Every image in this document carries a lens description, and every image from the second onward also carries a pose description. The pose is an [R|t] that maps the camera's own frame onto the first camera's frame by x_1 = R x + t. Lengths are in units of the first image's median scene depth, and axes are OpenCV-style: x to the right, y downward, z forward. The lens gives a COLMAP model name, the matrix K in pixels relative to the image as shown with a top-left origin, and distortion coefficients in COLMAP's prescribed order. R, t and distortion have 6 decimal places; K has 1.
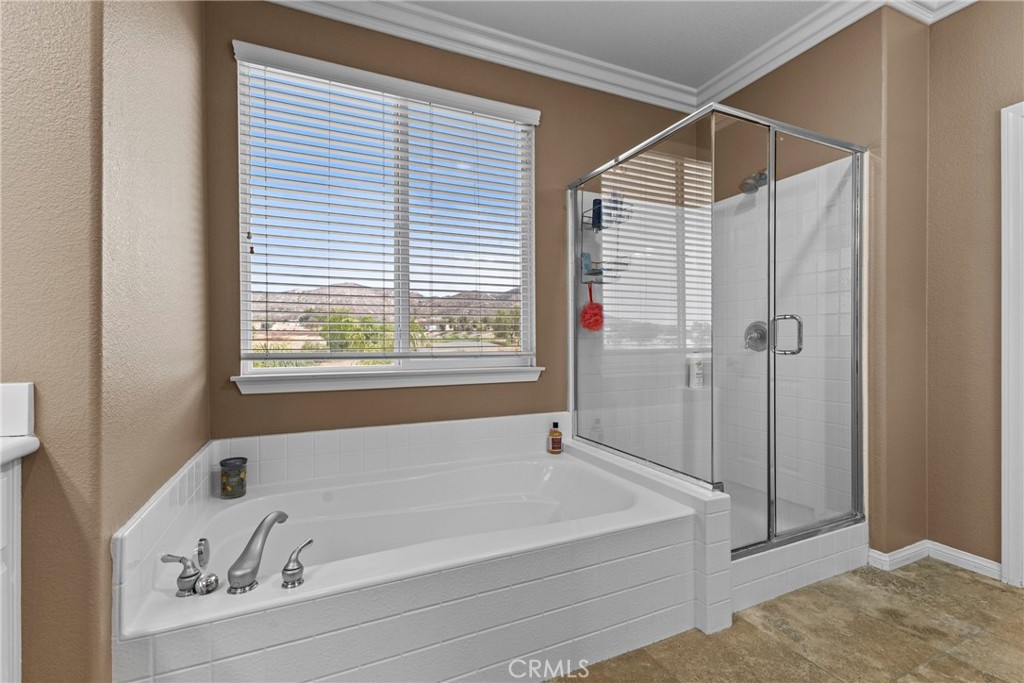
lens RADIAL K [[445.2, 0, 507.2], [0, 445.2, 338.5], [0, 0, 1]] dist [0.013586, -0.001007]
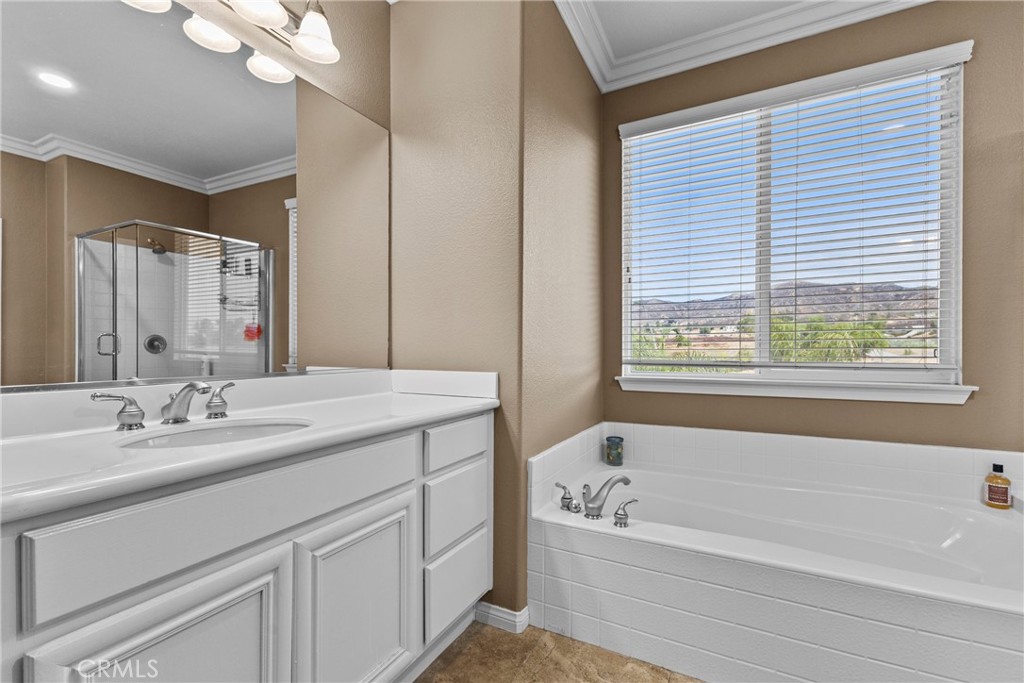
lens RADIAL K [[447.1, 0, 513.8], [0, 447.1, 340.3], [0, 0, 1]] dist [0.006965, -0.000483]
pose [[0.624900, -0.012822, -0.780599, 0.264250], [0.005915, 0.999914, -0.011689, -0.010928], [0.780682, 0.002687, 0.624922, -0.089775]]
